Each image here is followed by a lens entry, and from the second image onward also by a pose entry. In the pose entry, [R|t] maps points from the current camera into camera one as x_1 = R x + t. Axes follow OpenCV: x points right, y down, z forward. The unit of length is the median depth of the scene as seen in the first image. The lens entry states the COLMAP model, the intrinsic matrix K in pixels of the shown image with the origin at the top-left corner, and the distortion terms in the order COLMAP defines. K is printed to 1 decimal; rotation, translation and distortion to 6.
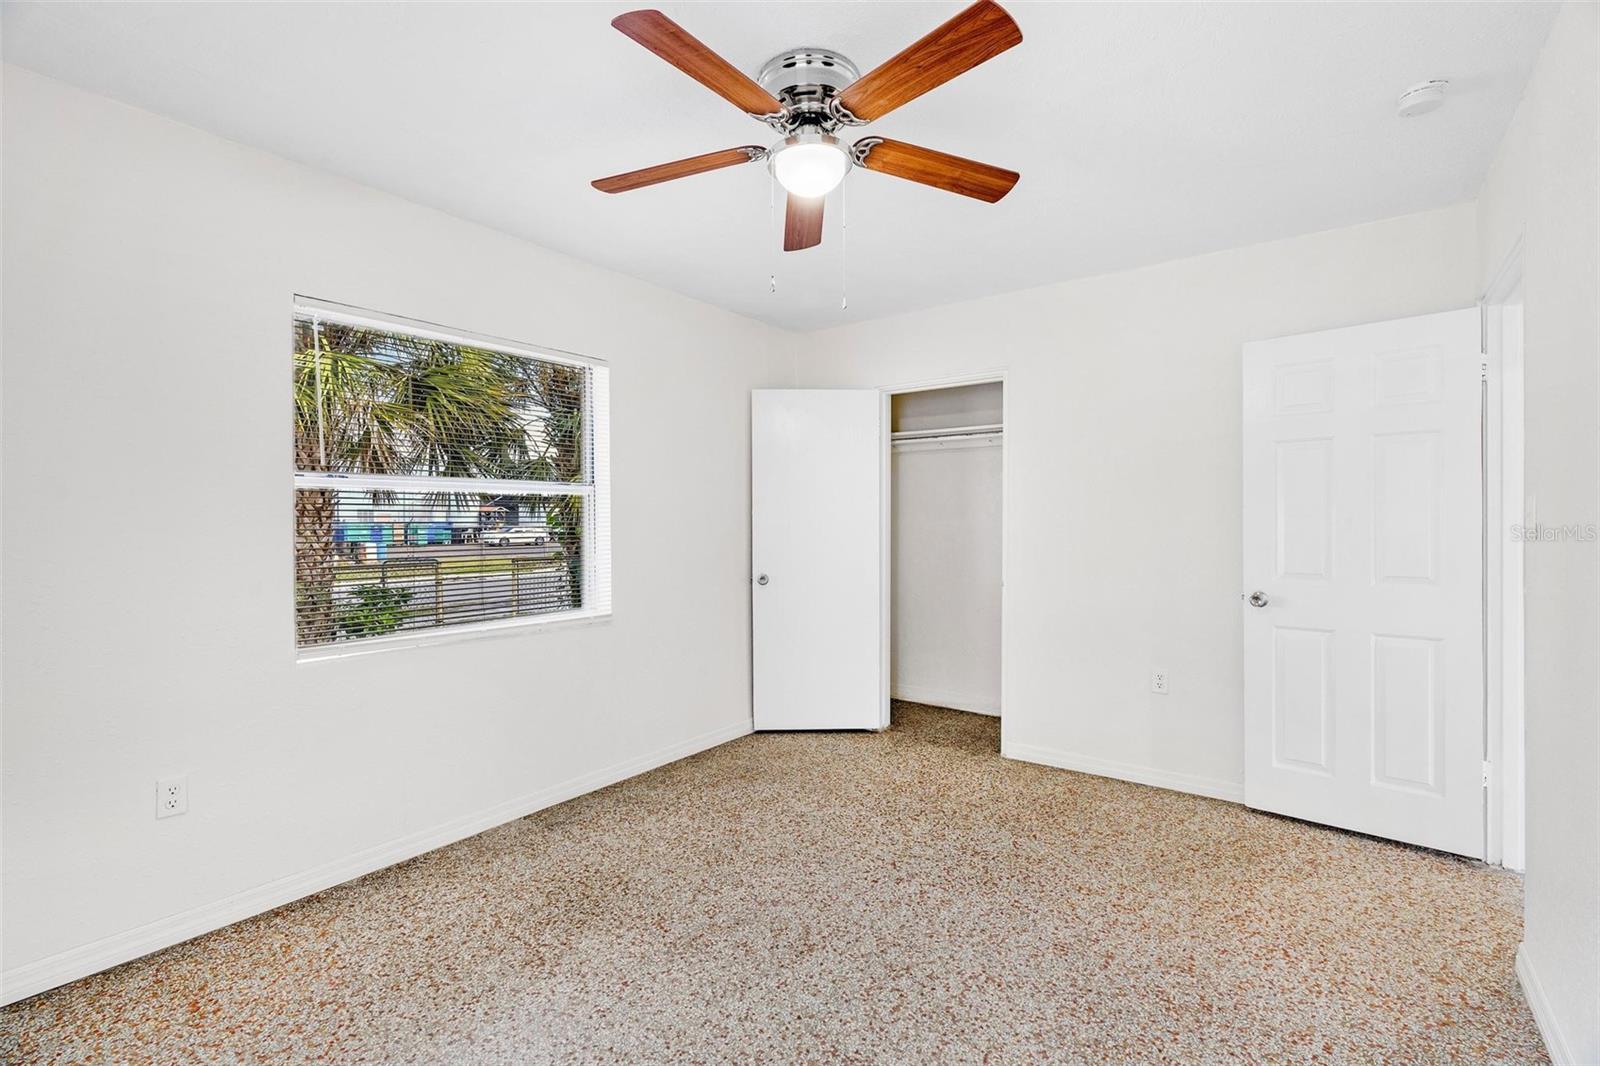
lens RADIAL K [[733.8, 0, 799.7], [0, 733.8, 546.3], [0, 0, 1]] dist [-0.000242, 0.001703]
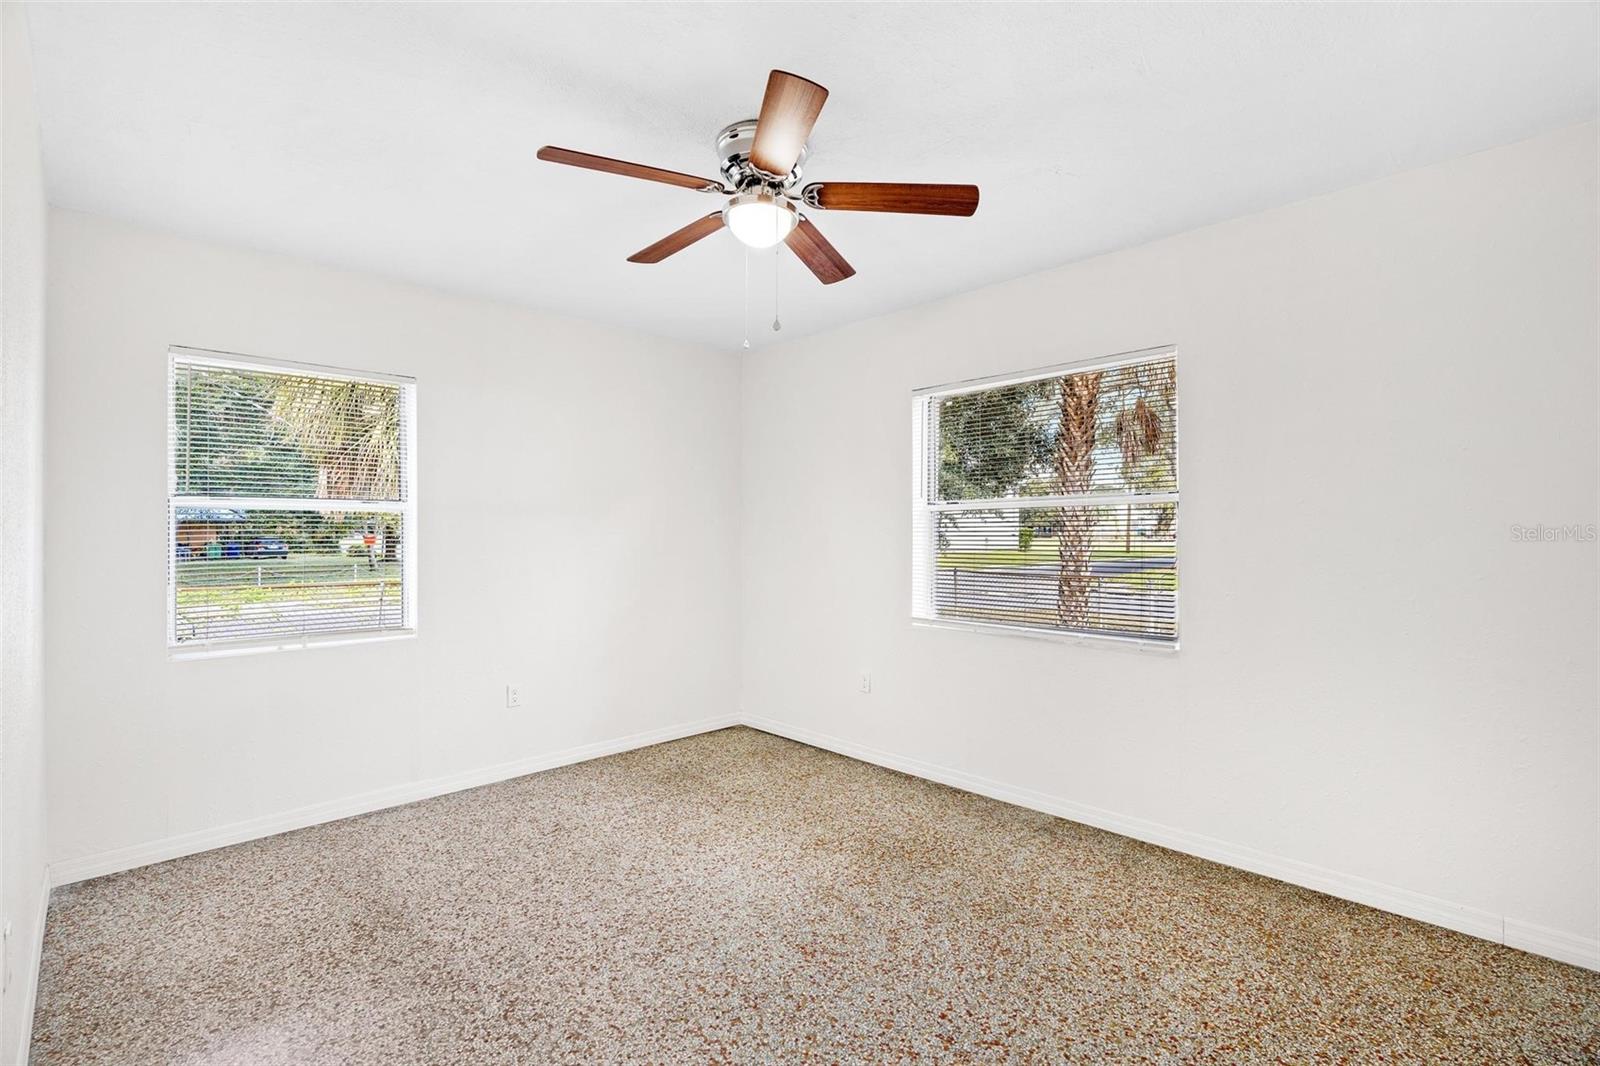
lens RADIAL K [[733.8, 0, 793.1], [0, 733.8, 537.1], [0, 0, 1]] dist [-0.000242, 0.001703]
pose [[-0.176809, 0.005285, -0.984231, 0.815231], [-0.030273, 0.999483, 0.010805, -0.033222], [0.983779, 0.031706, -0.176558, 0.912234]]
